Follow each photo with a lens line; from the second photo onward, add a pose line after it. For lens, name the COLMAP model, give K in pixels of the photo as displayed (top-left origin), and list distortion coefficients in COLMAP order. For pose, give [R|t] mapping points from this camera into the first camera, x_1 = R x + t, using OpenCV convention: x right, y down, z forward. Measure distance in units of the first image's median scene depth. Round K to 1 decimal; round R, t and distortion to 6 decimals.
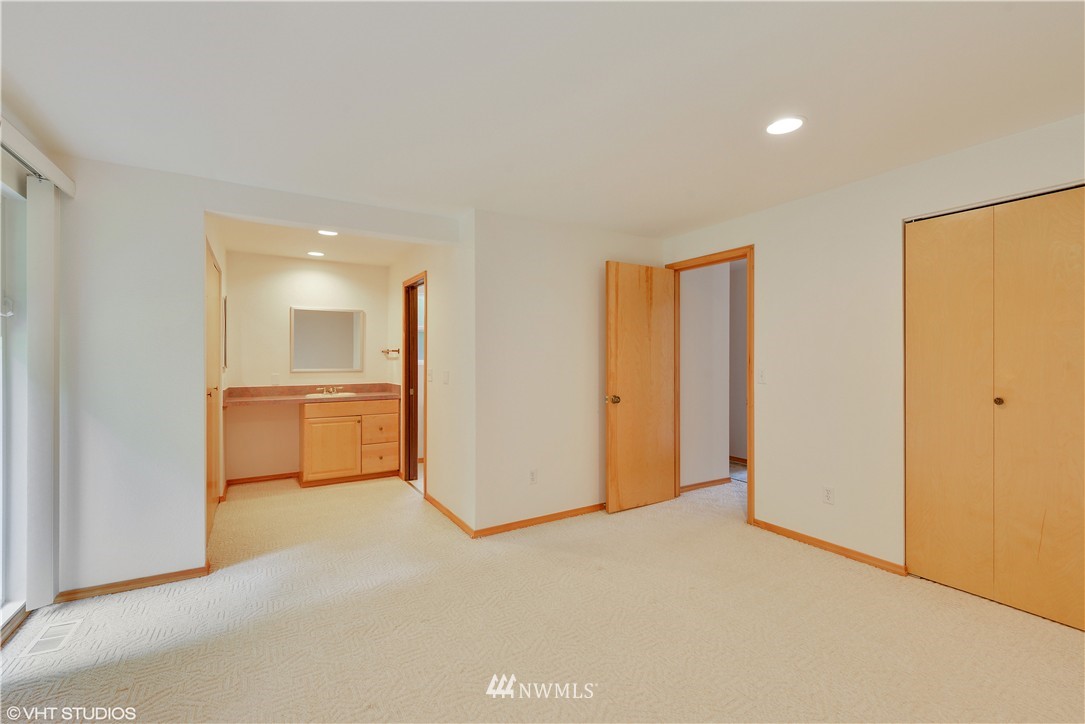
lens RADIAL K [[451.6, 0, 543.4], [0, 451.6, 360.2], [0, 0, 1]] dist [-0.000363, 0.000106]
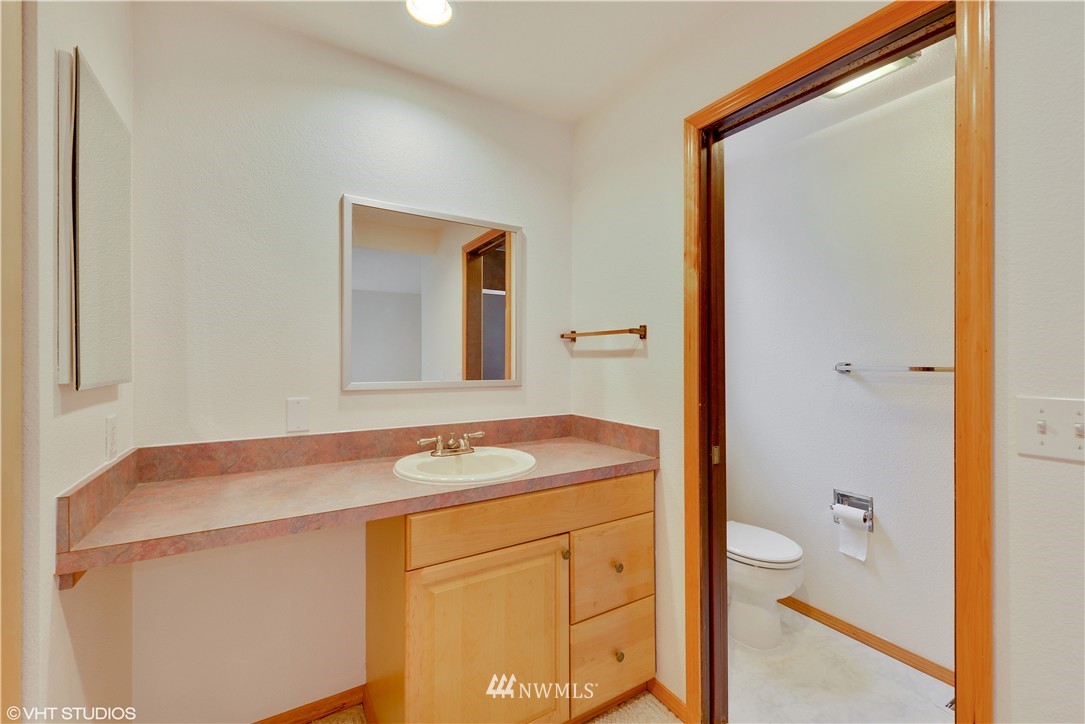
lens RADIAL K [[451.6, 0, 543.0], [0, 451.6, 362.2], [0, 0, 1]] dist [-0.000363, 0.000106]
pose [[0.999969, 0.005934, -0.005179, -0.414899], [-0.005917, 0.999977, 0.003235, 0.003152], [0.005198, -0.003205, 0.999981, 0.675888]]
